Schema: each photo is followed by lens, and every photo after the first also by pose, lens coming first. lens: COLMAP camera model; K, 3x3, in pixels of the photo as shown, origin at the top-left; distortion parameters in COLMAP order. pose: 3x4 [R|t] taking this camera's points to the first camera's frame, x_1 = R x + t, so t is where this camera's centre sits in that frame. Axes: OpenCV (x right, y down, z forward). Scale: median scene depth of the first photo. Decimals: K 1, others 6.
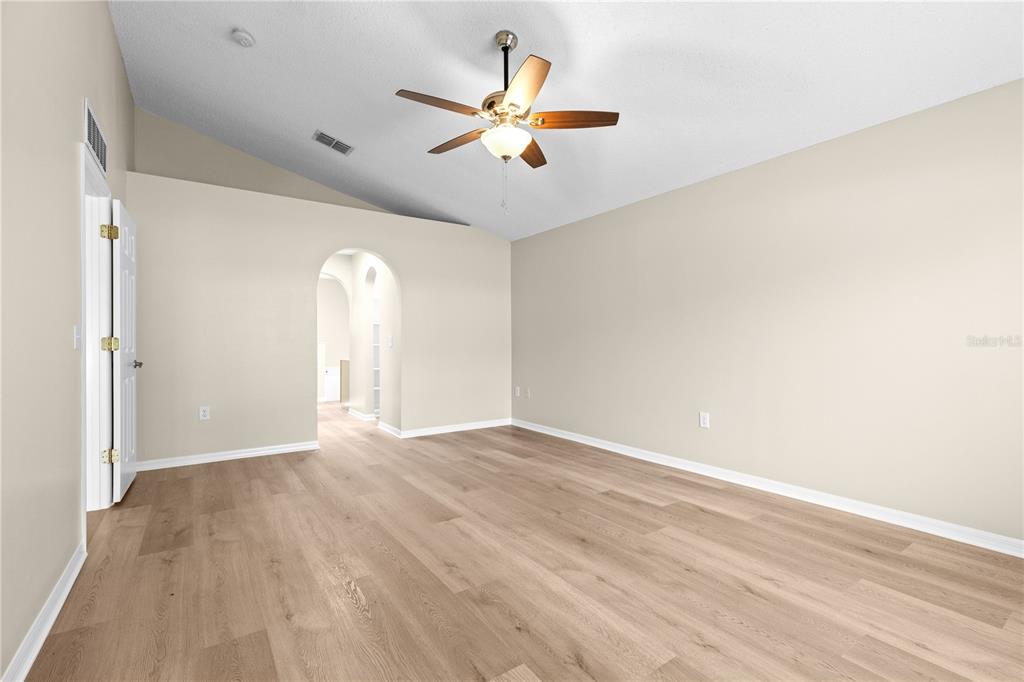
lens RADIAL K [[465.4, 0, 512.0], [0, 465.4, 341.0], [0, 0, 1]] dist [0.000592, -0.000011]
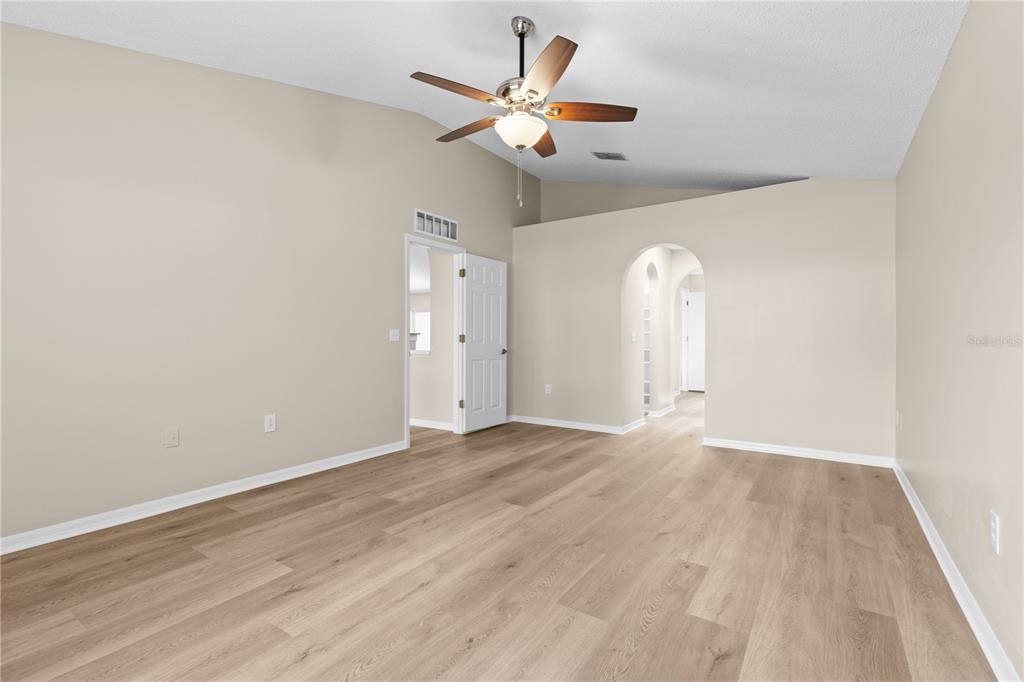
lens RADIAL K [[457.6, 0, 507.1], [0, 457.6, 337.0], [0, 0, 1]] dist [0.002229, 0.000049]
pose [[0.354217, -0.001083, -0.935163, 0.817688], [0.001973, 0.999998, -0.000411, 0.000585], [0.935161, -0.001700, 0.354218, 0.595312]]
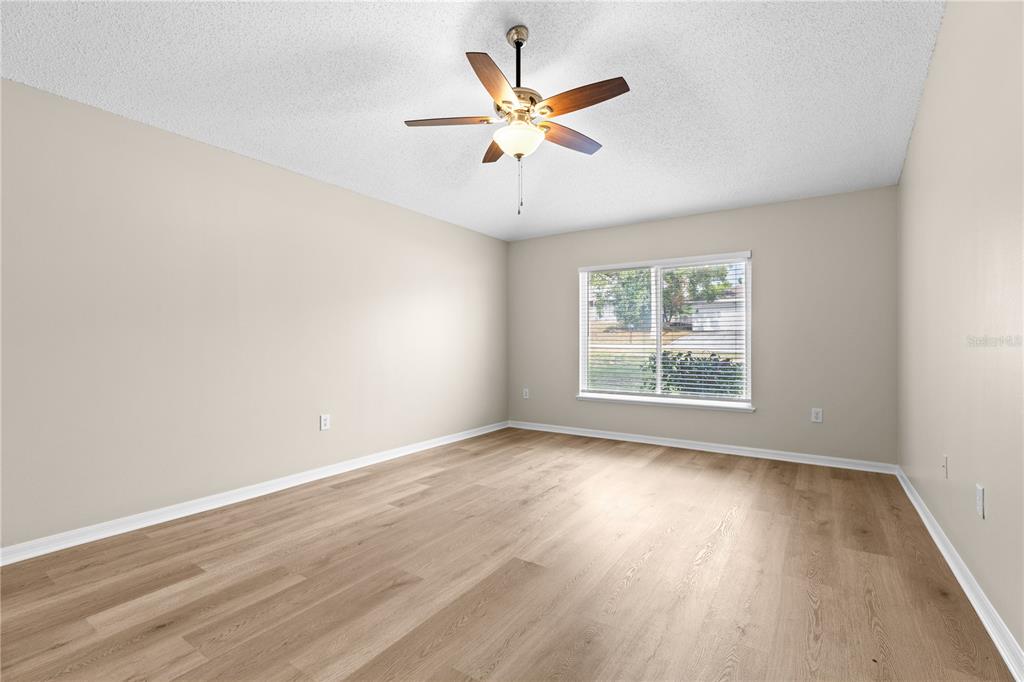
lens RADIAL K [[465.4, 0, 512.0], [0, 465.4, 341.0], [0, 0, 1]] dist [0.000592, -0.000011]
pose [[-0.382238, 0.004250, 0.924054, -0.852078], [-0.001283, 0.999986, -0.005130, 0.000824], [-0.924063, -0.003147, -0.382227, 1.300480]]
